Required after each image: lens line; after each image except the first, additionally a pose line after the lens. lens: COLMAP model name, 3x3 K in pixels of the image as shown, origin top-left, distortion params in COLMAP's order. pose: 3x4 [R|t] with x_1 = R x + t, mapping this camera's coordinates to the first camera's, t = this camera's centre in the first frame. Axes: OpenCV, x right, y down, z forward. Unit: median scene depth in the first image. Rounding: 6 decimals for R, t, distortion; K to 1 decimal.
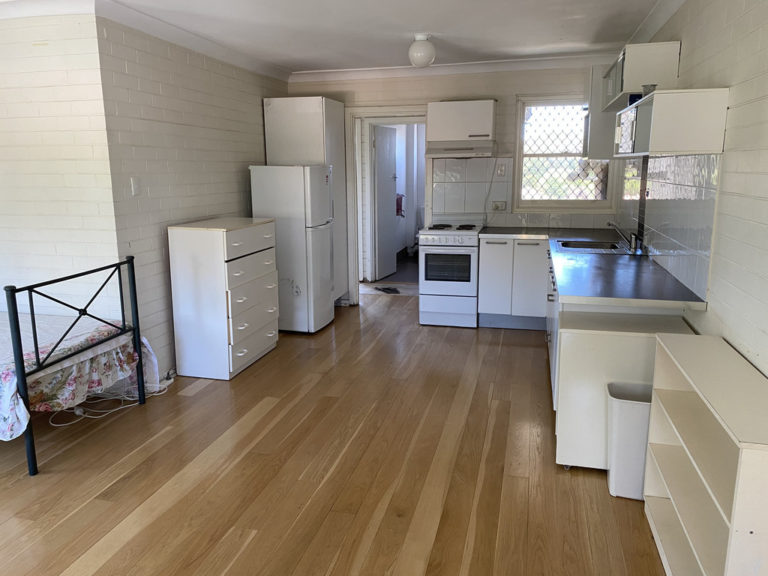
lens RADIAL K [[579.7, 0, 384.0], [0, 579.7, 288.0], [0, 0, 1]] dist [0.003579, 0.000537]
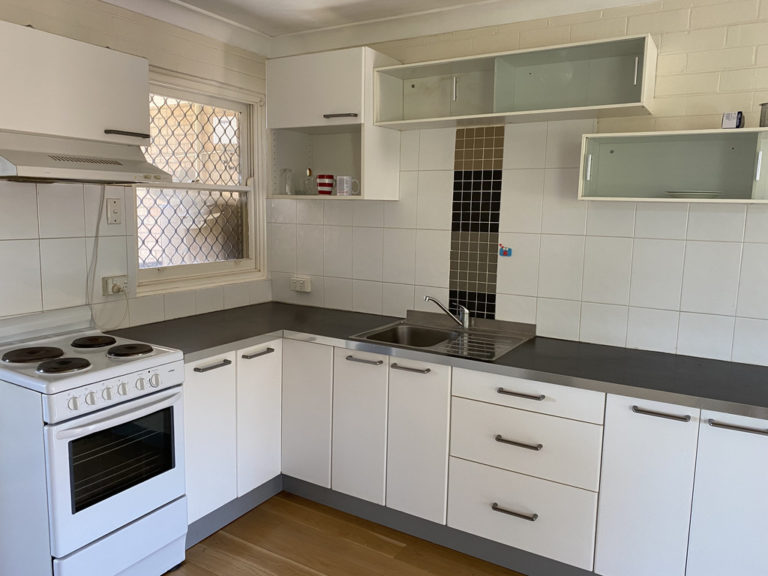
lens RADIAL K [[579.7, 0, 384.0], [0, 579.7, 288.0], [0, 0, 1]] dist [0.003579, 0.000537]
pose [[0.289249, -0.110710, 0.950830, -0.200967], [0.163584, 0.984395, 0.064855, -0.143015], [-0.943173, 0.136781, 0.302846, 0.688932]]
